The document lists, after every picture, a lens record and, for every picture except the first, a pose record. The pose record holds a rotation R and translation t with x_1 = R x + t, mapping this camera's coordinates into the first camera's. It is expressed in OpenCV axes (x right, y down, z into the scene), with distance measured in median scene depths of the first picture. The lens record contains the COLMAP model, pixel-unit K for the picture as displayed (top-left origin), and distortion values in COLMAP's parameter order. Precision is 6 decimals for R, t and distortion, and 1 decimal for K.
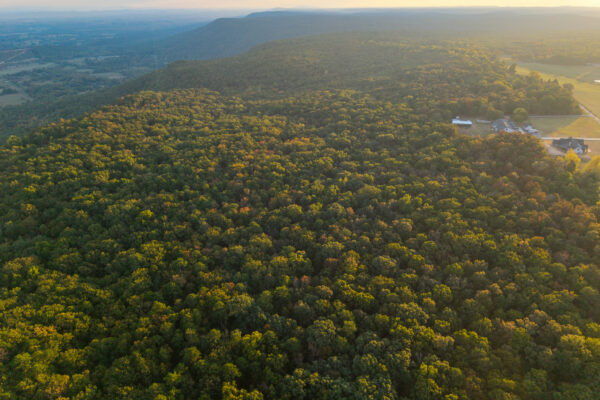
lens RADIAL K [[400.6, 0, 300.0], [0, 400.6, 200.0], [0, 0, 1]] dist [0.044752, -0.054090]
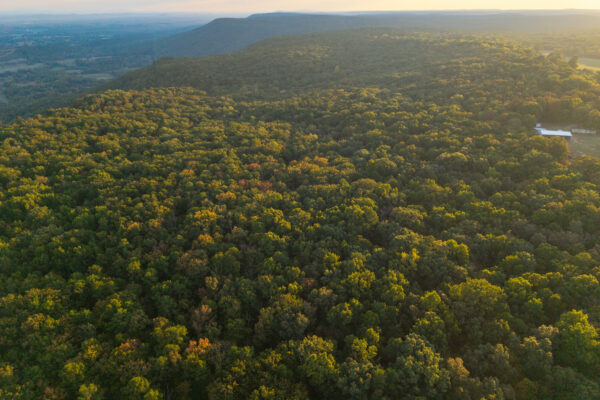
lens RADIAL K [[400.6, 0, 300.0], [0, 400.6, 200.0], [0, 0, 1]] dist [0.044752, -0.054090]
pose [[0.999995, 0.001295, -0.002803, -0.015764], [-0.001318, 0.999966, -0.008177, -0.070262], [0.002793, 0.008181, 0.999963, 0.308663]]
